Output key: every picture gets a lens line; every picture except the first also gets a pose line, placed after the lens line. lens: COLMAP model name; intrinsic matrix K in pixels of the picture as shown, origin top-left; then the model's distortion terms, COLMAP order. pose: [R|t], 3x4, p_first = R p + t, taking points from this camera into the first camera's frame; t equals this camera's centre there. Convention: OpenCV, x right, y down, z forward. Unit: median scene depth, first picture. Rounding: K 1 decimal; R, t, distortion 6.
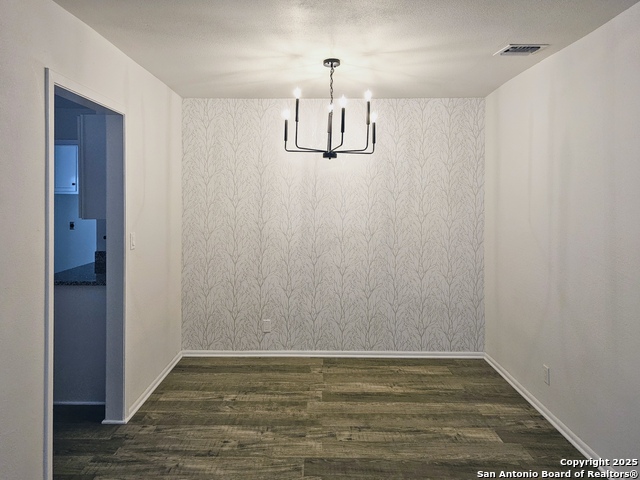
lens RADIAL K [[443.3, 0, 308.1], [0, 443.3, 198.6], [0, 0, 1]] dist [-0.004178, -0.030962]
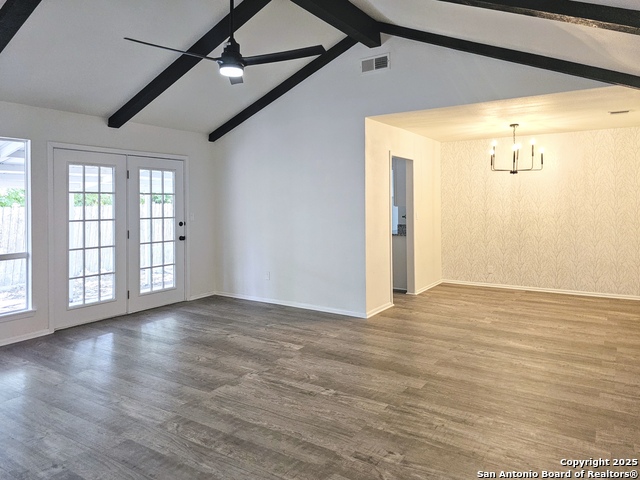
lens RADIAL K [[443.3, 0, 308.1], [0, 443.3, 198.6], [0, 0, 1]] dist [-0.004178, -0.030962]
pose [[0.836241, -0.017611, -0.548079, 0.265108], [0.013233, 0.999841, -0.011936, 0.021270], [0.548203, 0.002729, 0.836341, -0.845256]]
